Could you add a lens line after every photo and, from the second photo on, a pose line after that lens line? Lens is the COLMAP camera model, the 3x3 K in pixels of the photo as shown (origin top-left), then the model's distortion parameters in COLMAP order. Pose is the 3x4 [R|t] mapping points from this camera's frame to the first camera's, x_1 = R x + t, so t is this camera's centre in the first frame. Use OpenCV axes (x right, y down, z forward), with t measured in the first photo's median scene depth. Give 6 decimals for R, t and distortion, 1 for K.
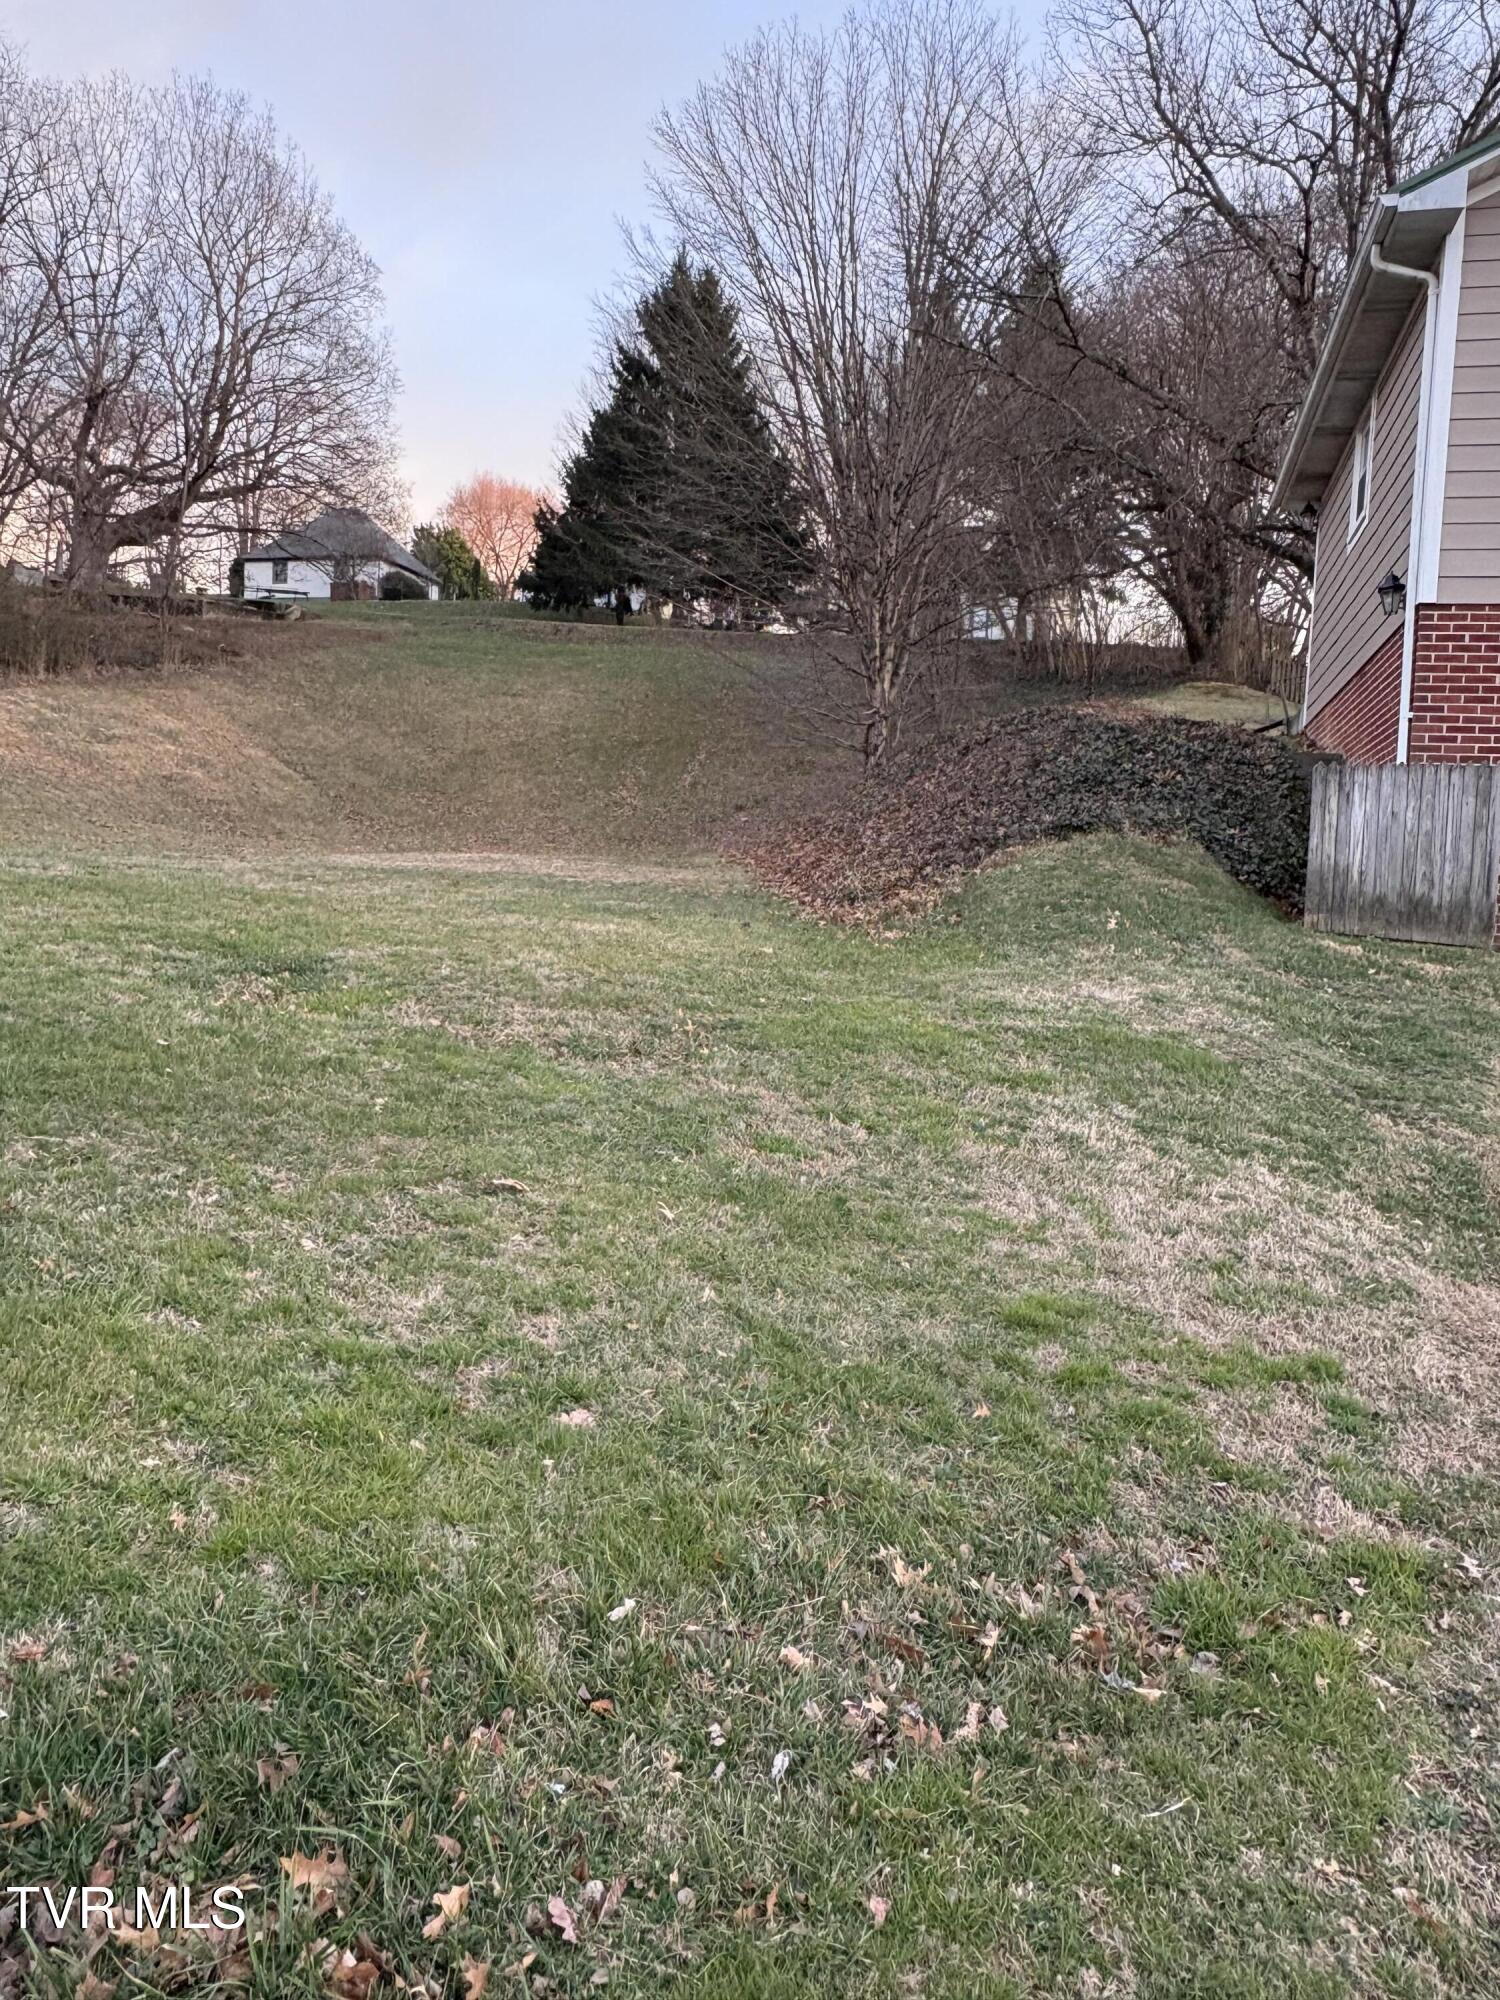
lens RADIAL K [[1530.2, 0, 747.6], [0, 1530.2, 1015.9], [0, 0, 1]] dist [-0.005700, 0.005618]
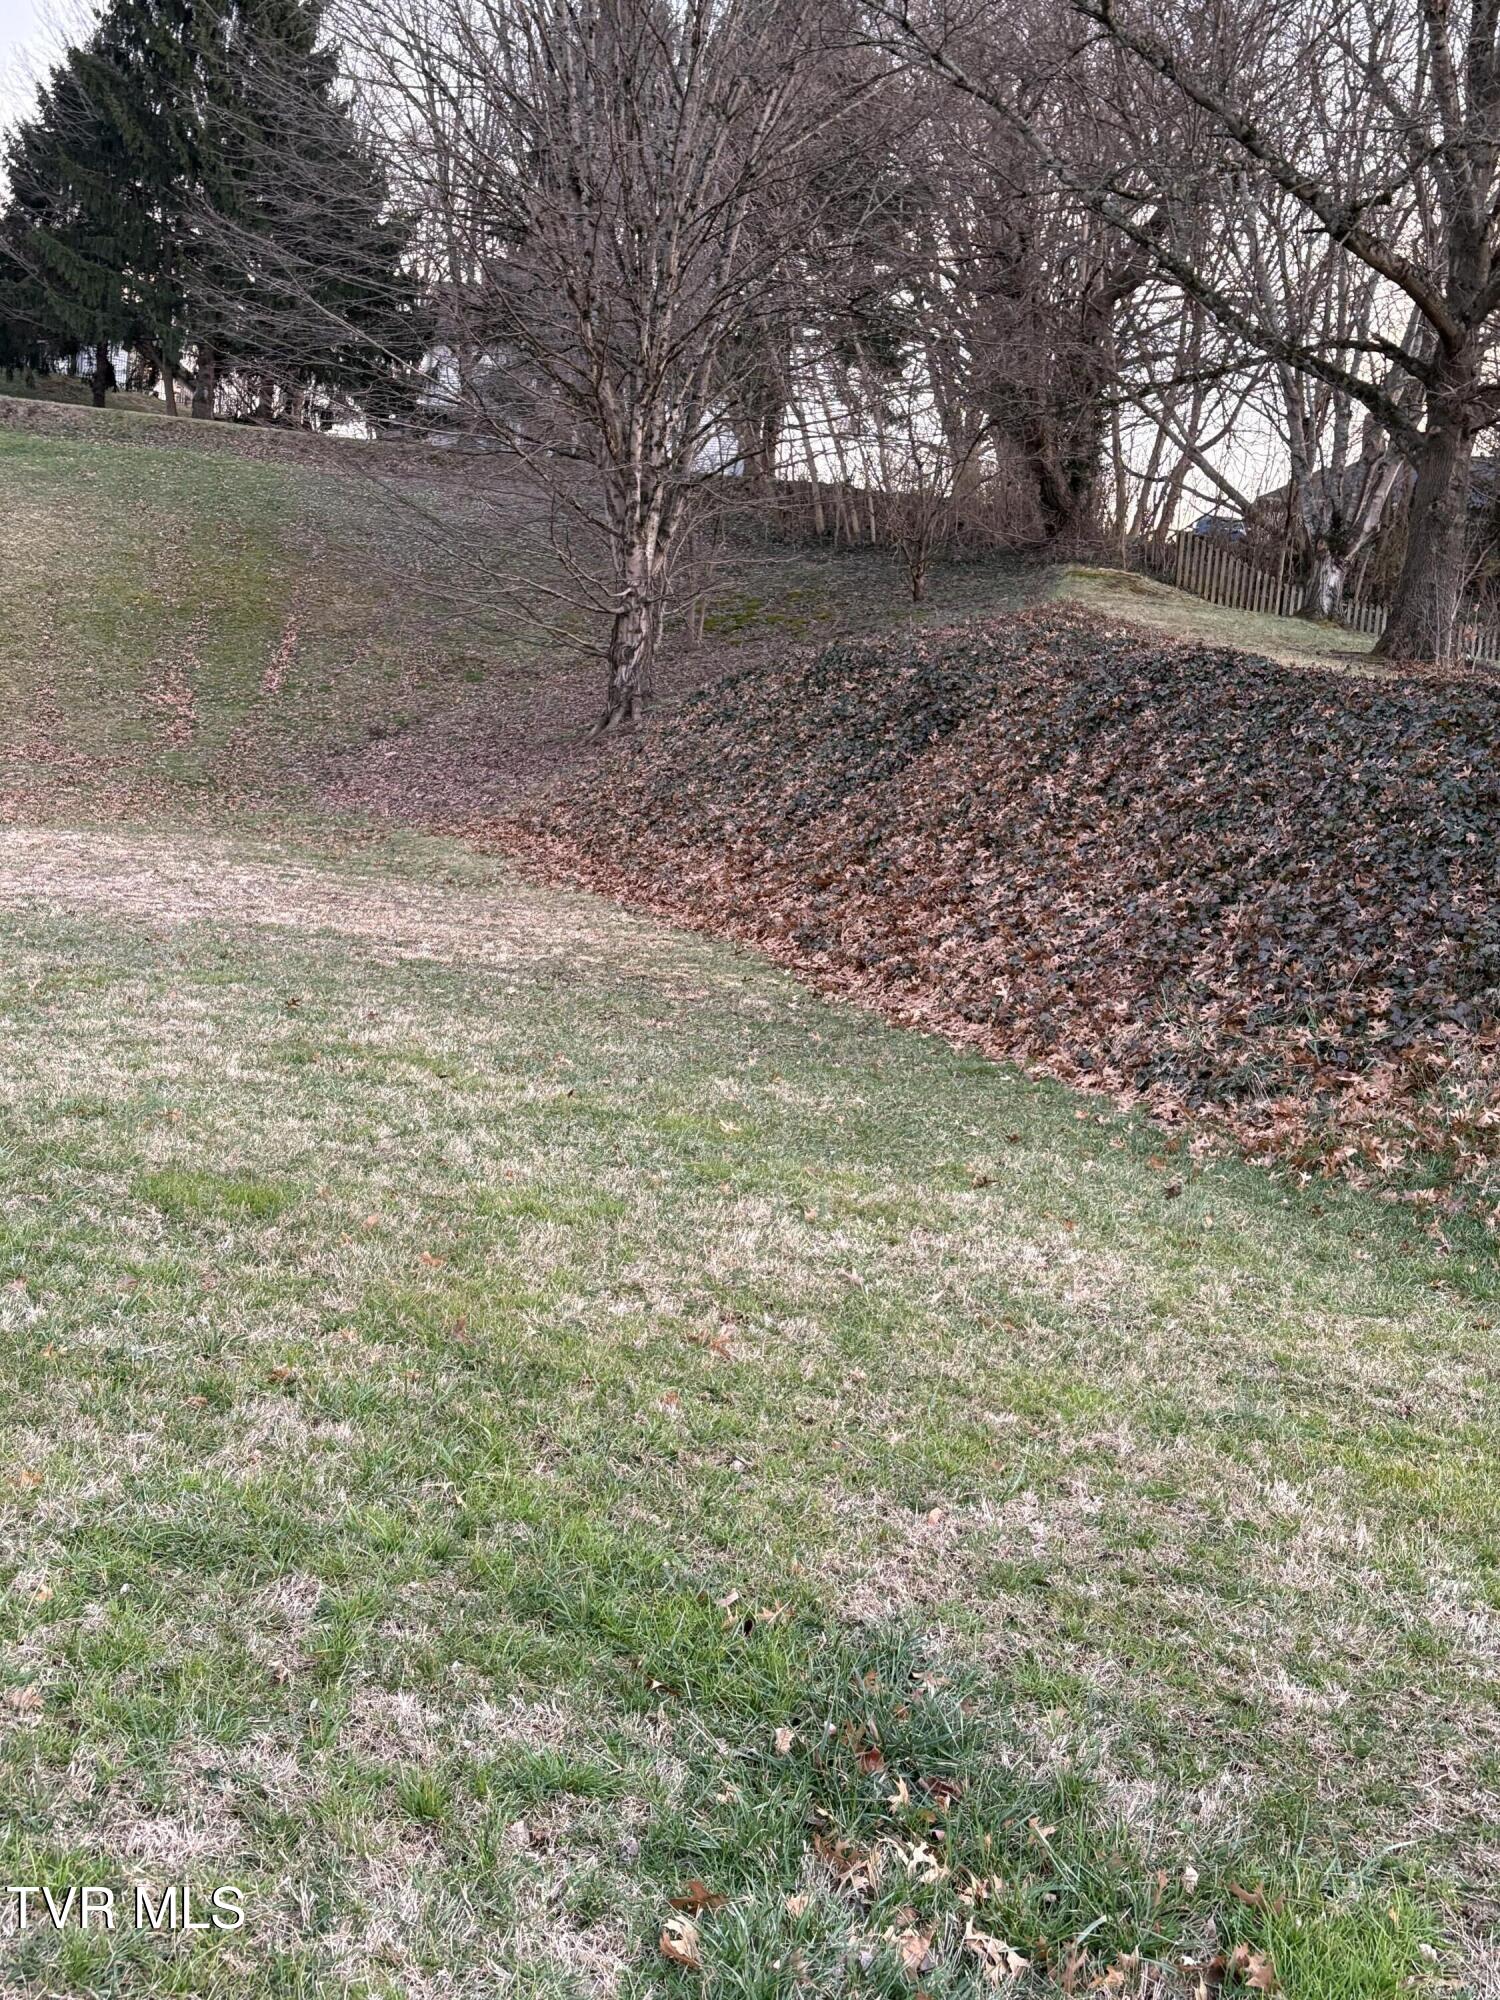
lens RADIAL K [[2201.2, 0, 708.2], [0, 2201.2, 1071.6], [0, 0, 1]] dist [0.035819, 0.000000]
pose [[0.975019, 0.003421, 0.222095, -0.053388], [-0.010707, 0.999443, 0.031611, -0.021800], [-0.221863, -0.033199, 0.974512, 0.075624]]
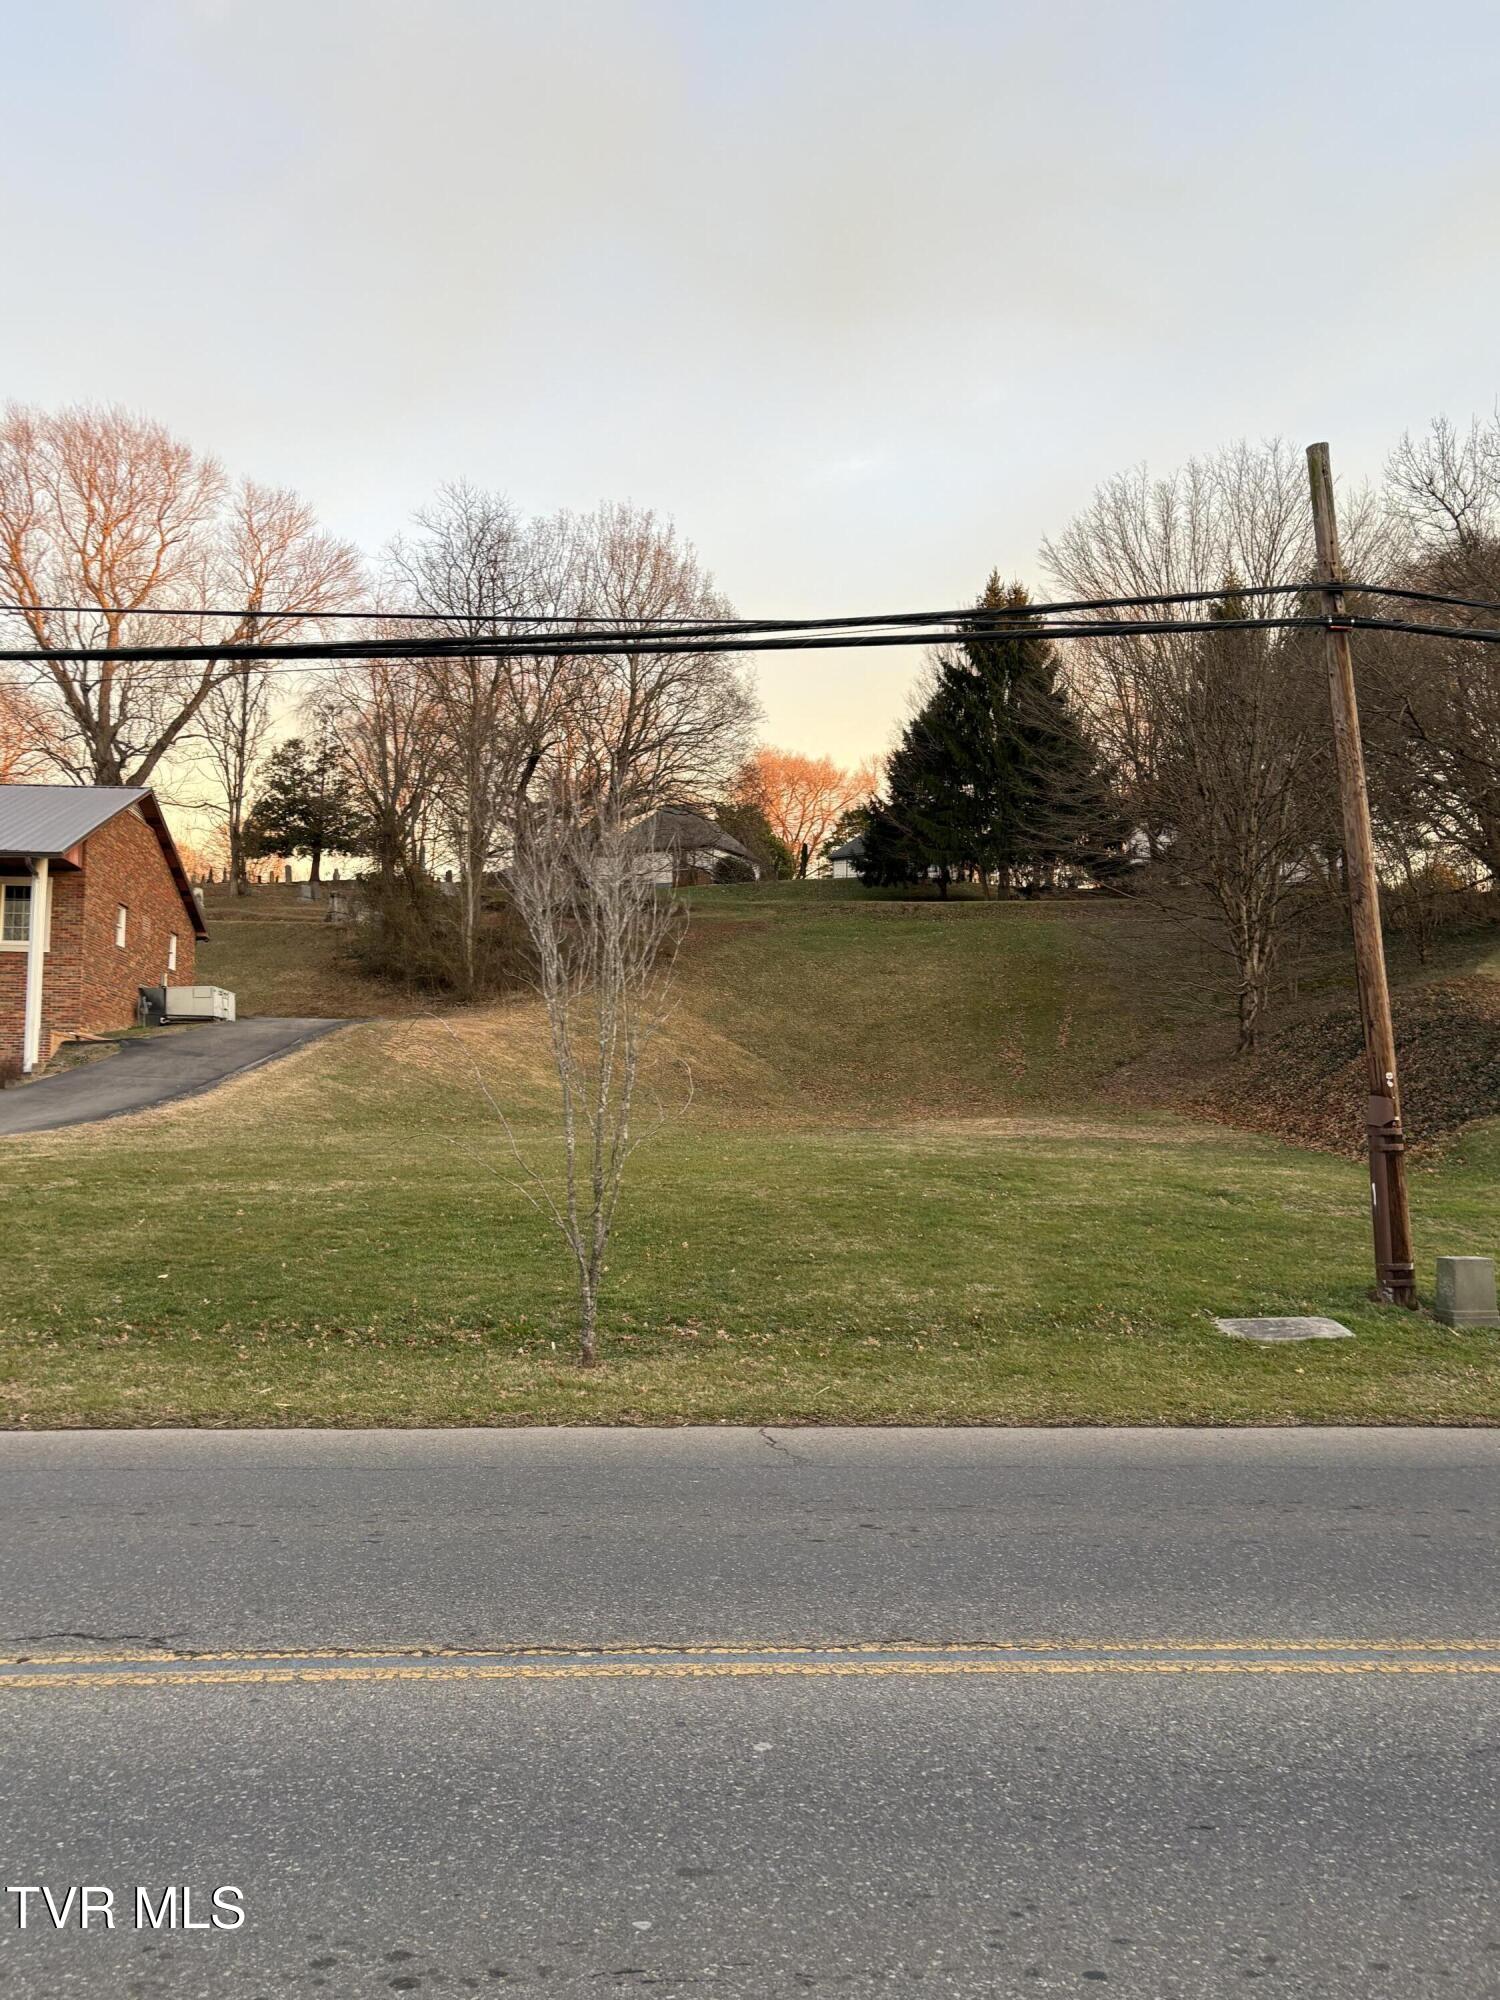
lens RADIAL K [[1639.4, 0, 707.7], [0, 1639.4, 1021.1], [0, 0, 1]] dist [0.047950, -0.071534]
pose [[0.985606, -0.053753, -0.160287, -0.084455], [0.029886, 0.988572, -0.147759, 0.007776], [0.166397, 0.140842, 0.975948, -0.225350]]
